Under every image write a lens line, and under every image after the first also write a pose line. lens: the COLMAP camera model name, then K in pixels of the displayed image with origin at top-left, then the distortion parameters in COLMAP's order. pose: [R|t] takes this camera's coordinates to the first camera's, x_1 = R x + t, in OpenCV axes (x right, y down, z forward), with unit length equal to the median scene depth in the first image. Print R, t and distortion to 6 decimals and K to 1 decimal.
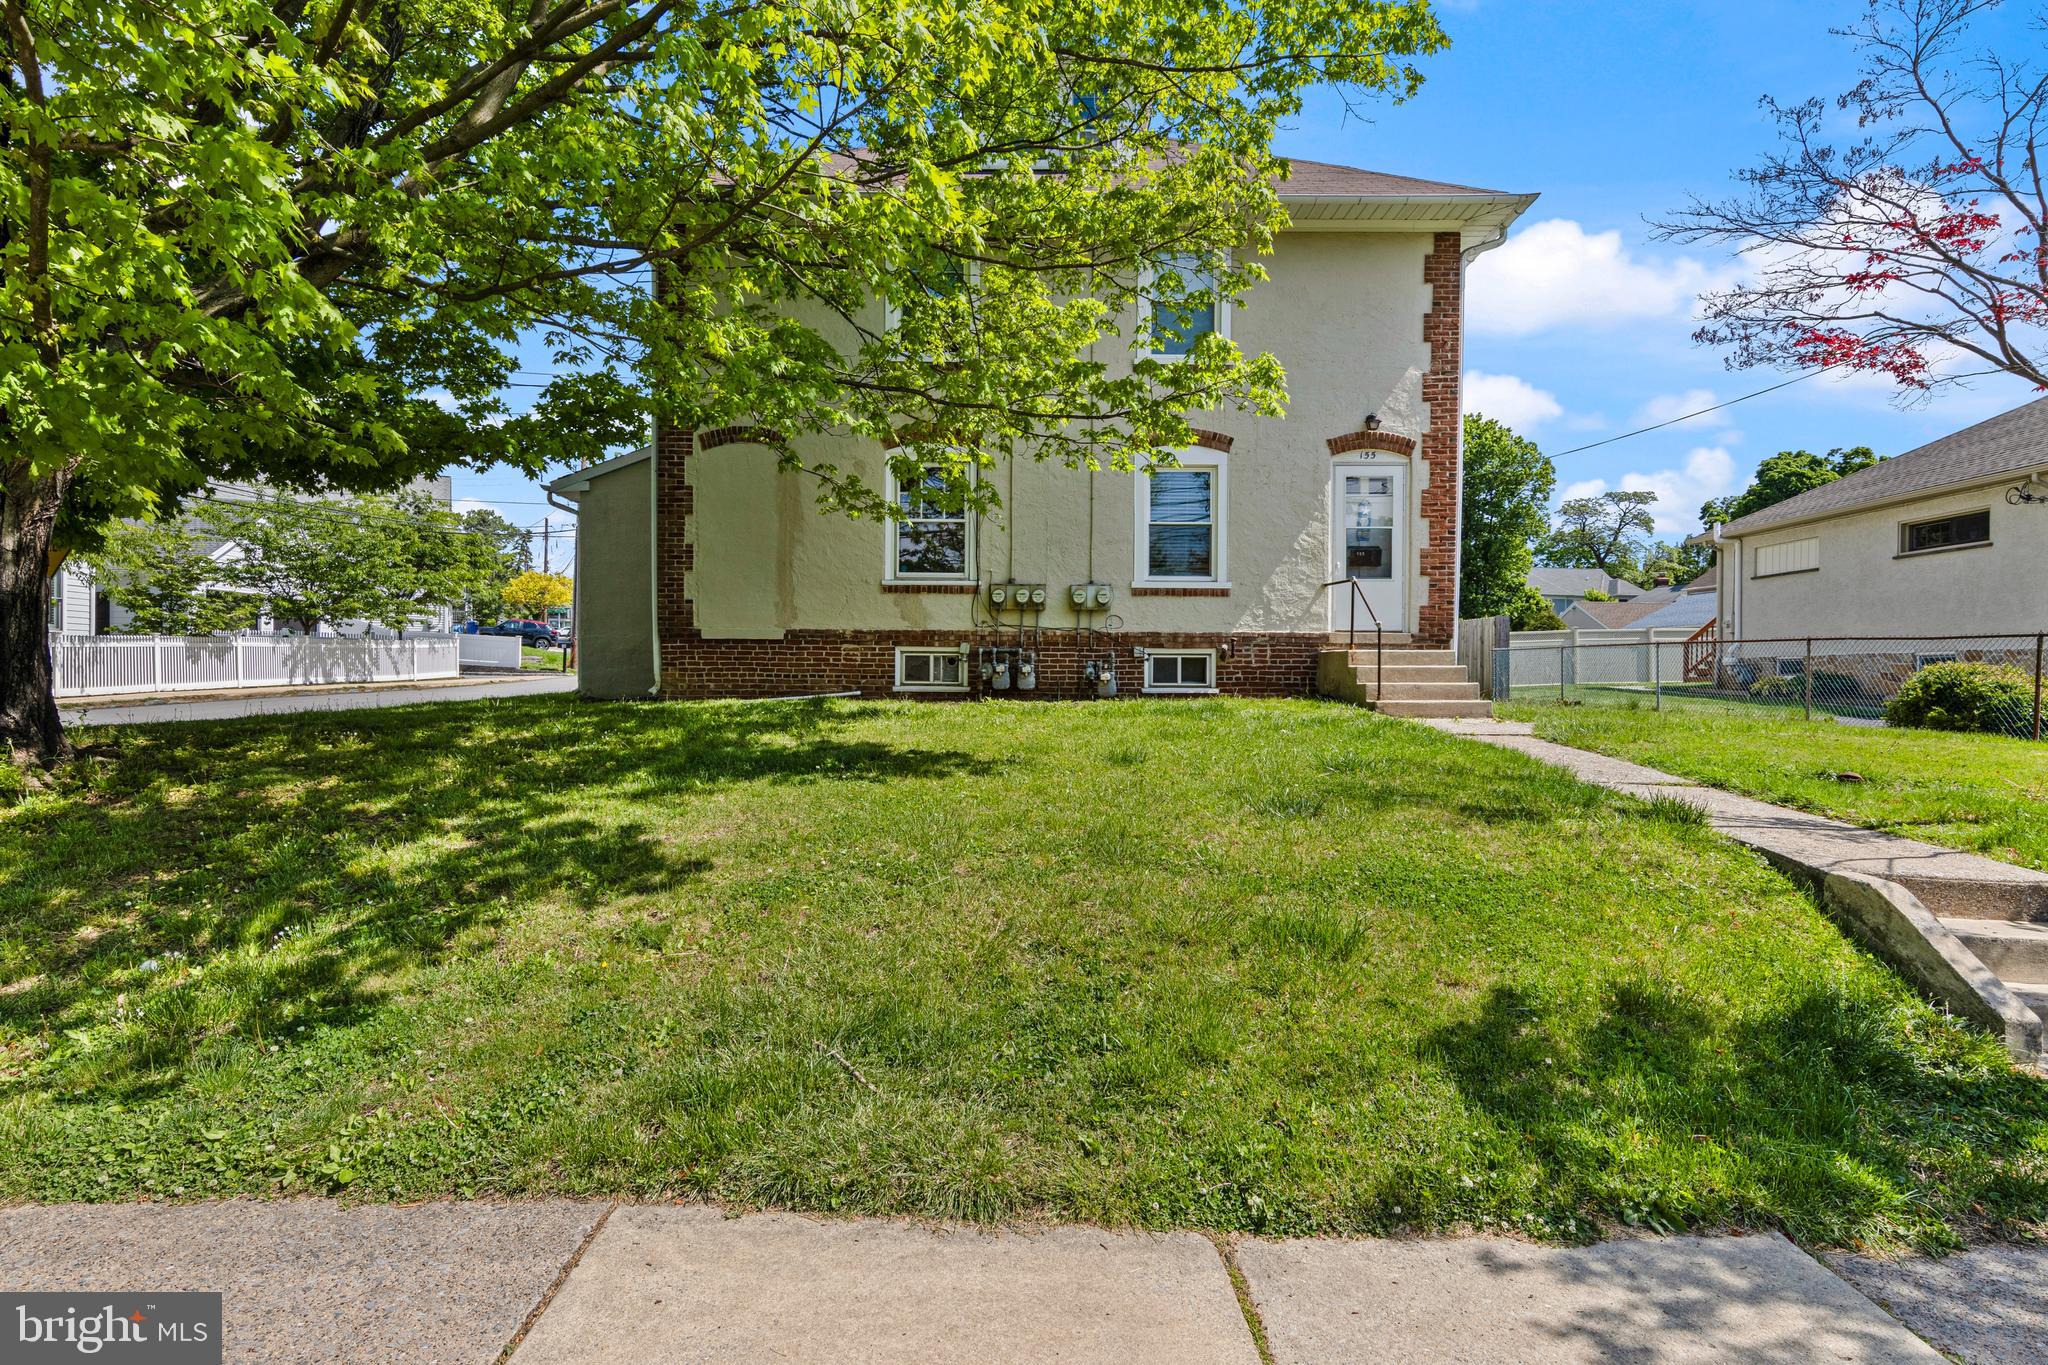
lens RADIAL K [[1049.7, 0, 1020.2], [0, 1049.7, 682.0], [0, 0, 1]] dist [0.014938, -0.004710]
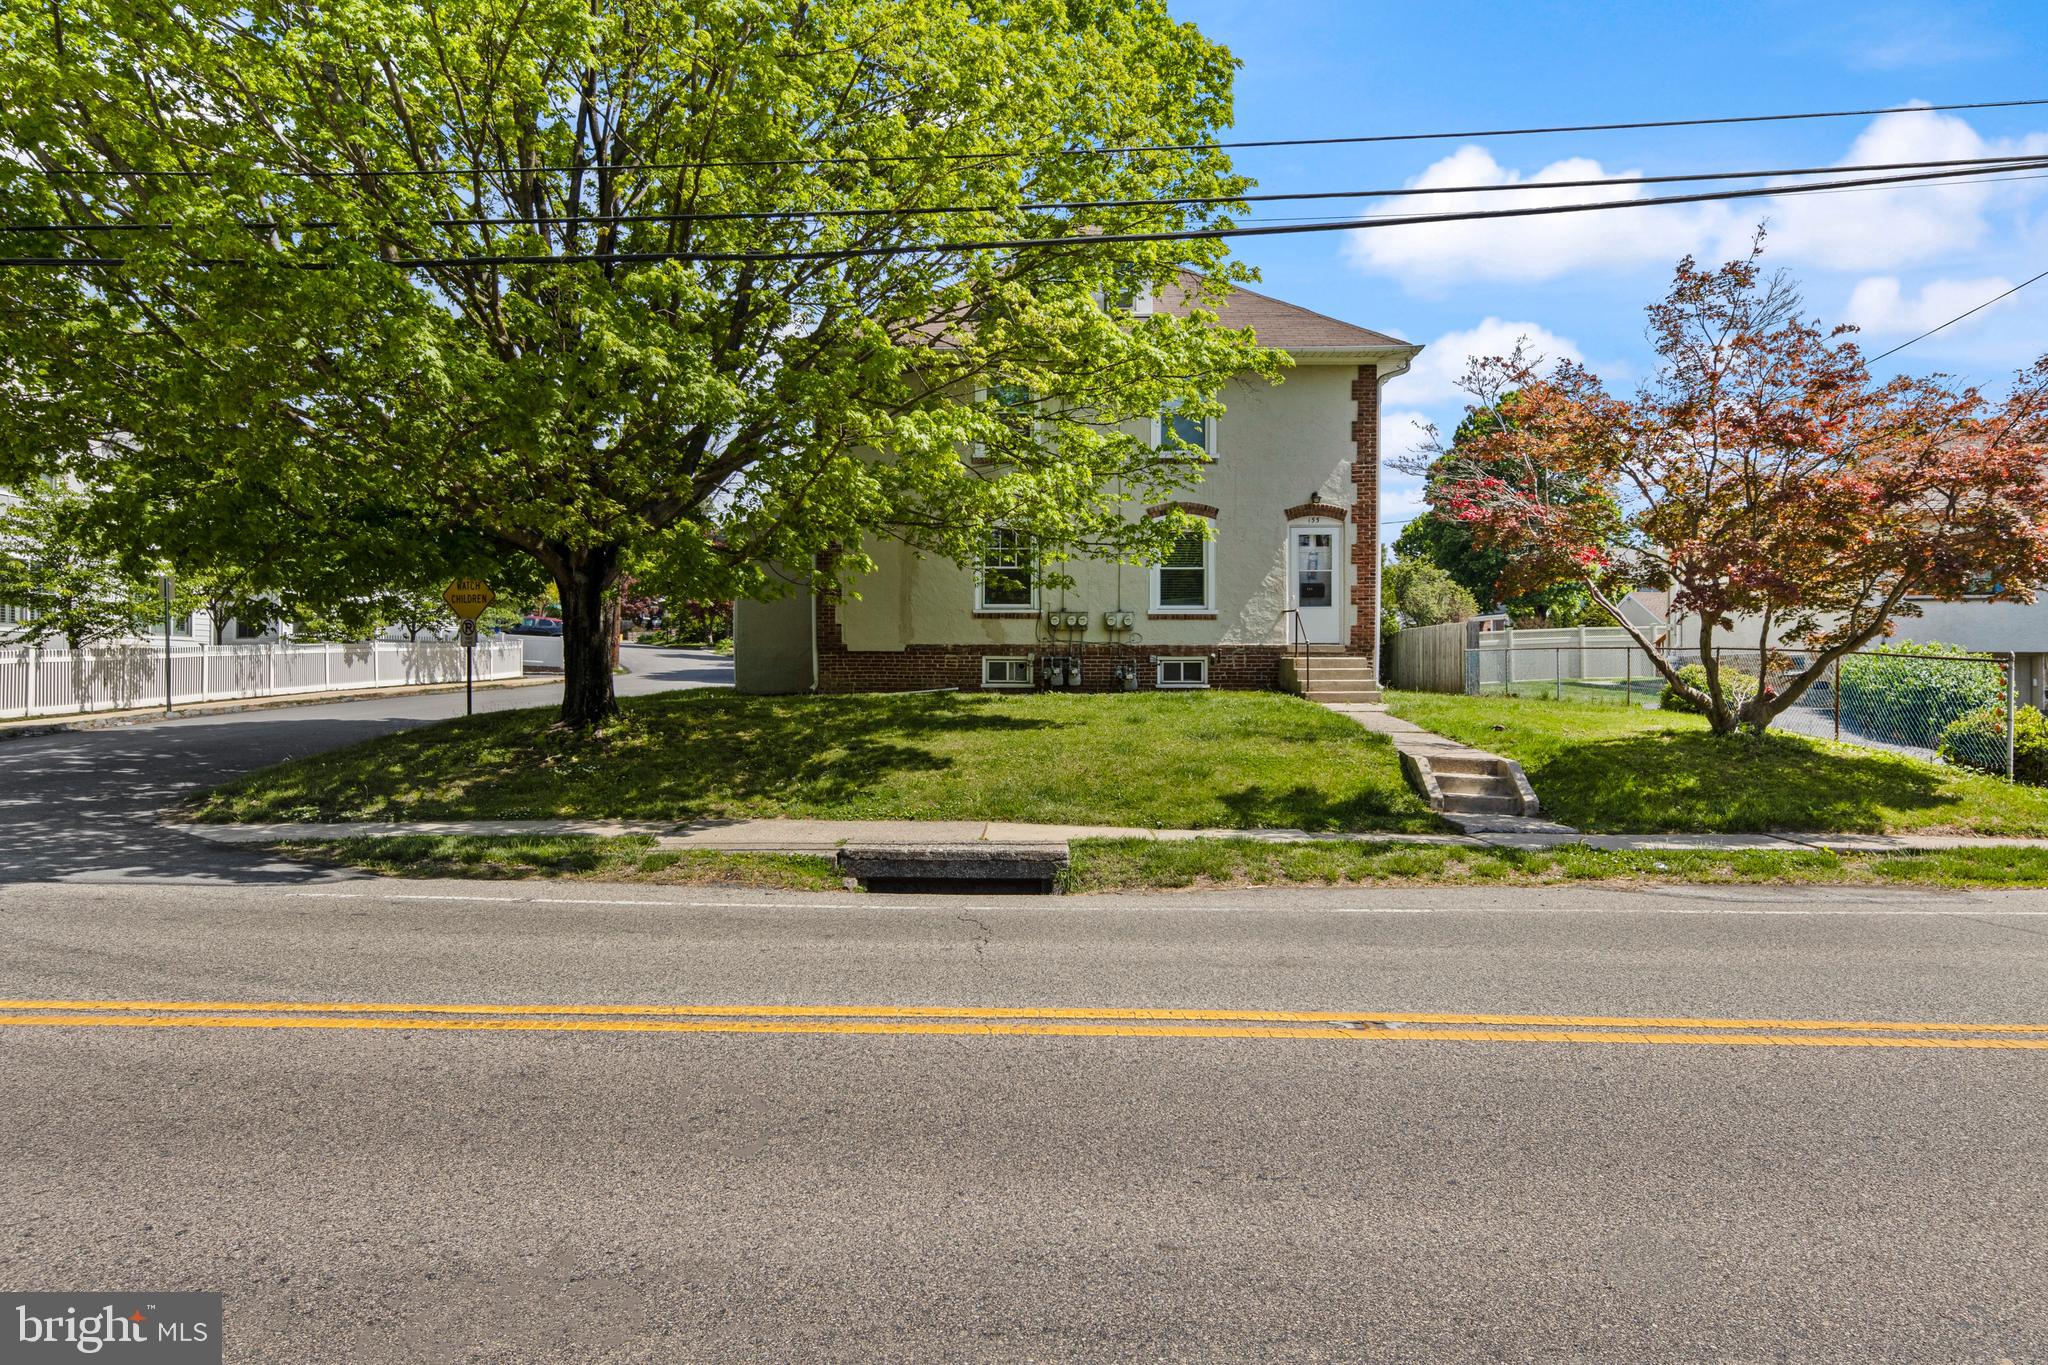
lens RADIAL K [[1335.0, 0, 1026.7], [0, 1335.0, 680.6], [0, 0, 1]] dist [-0.000539, 0.000008]
pose [[0.999960, -0.003819, -0.008042, -0.044318], [0.003833, 0.999991, 0.001735, -0.003085], [0.008035, -0.001766, 0.999966, -0.814356]]
